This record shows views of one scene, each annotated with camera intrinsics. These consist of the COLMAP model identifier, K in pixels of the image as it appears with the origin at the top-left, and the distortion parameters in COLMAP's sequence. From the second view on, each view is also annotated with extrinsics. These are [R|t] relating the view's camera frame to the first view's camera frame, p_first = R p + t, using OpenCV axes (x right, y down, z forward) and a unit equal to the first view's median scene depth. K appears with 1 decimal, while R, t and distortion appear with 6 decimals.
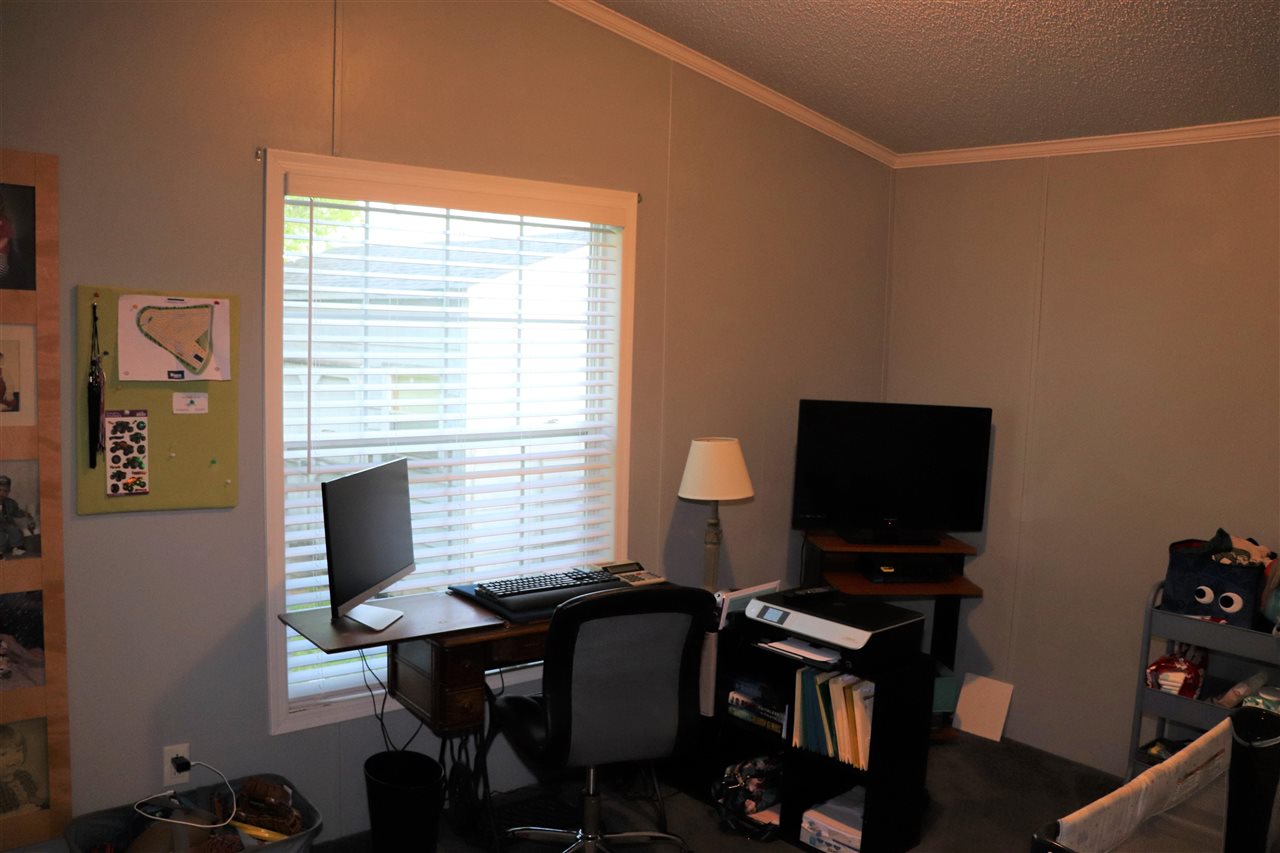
lens RADIAL K [[1052.8, 0, 638.3], [0, 1052.8, 445.7], [0, 0, 1]] dist [-0.177891, 0.168013]
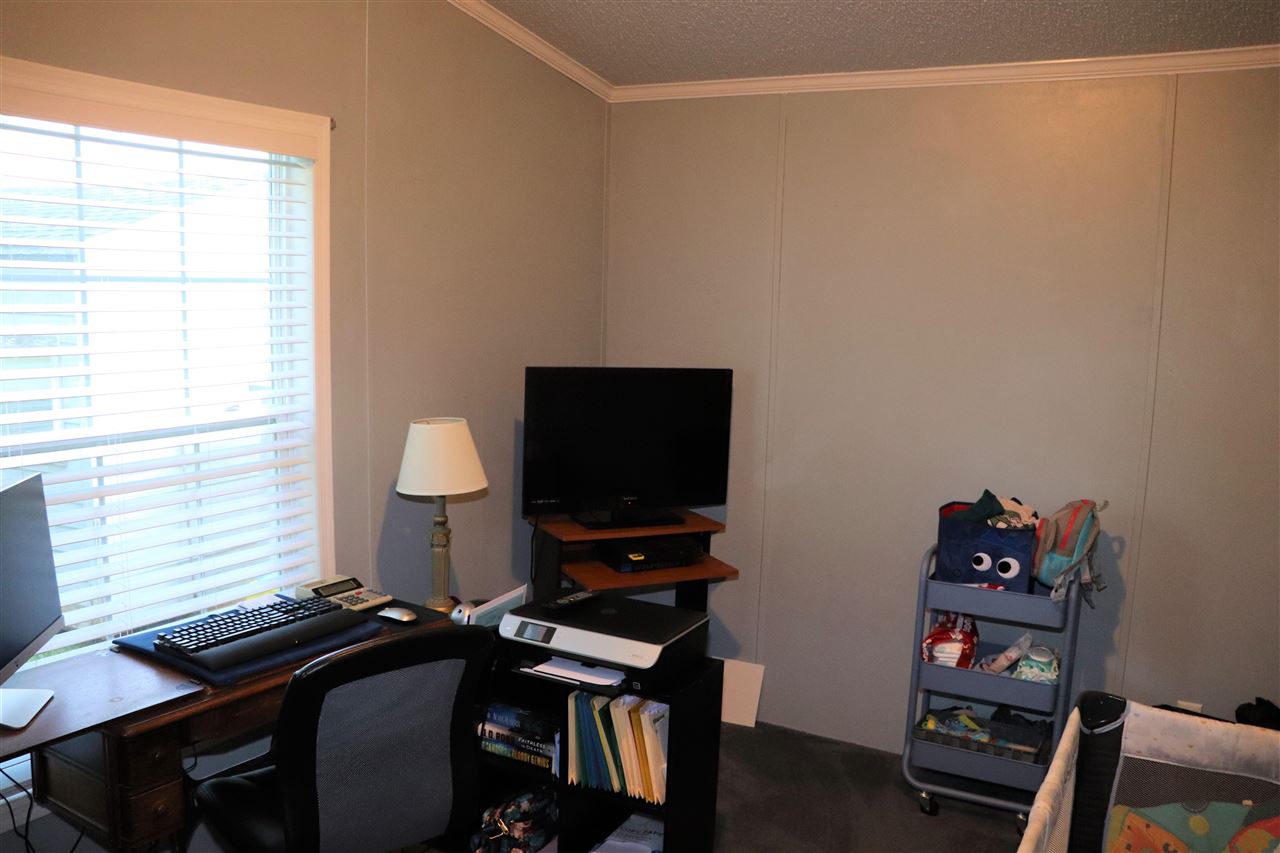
lens RADIAL K [[1052.8, 0, 638.3], [0, 1052.8, 445.7], [0, 0, 1]] dist [-0.177891, 0.168013]
pose [[0.938311, -0.056846, 0.341089, -0.066087], [0.041888, 0.997817, 0.051065, -0.023717], [-0.343247, -0.033627, 0.938643, 0.191124]]
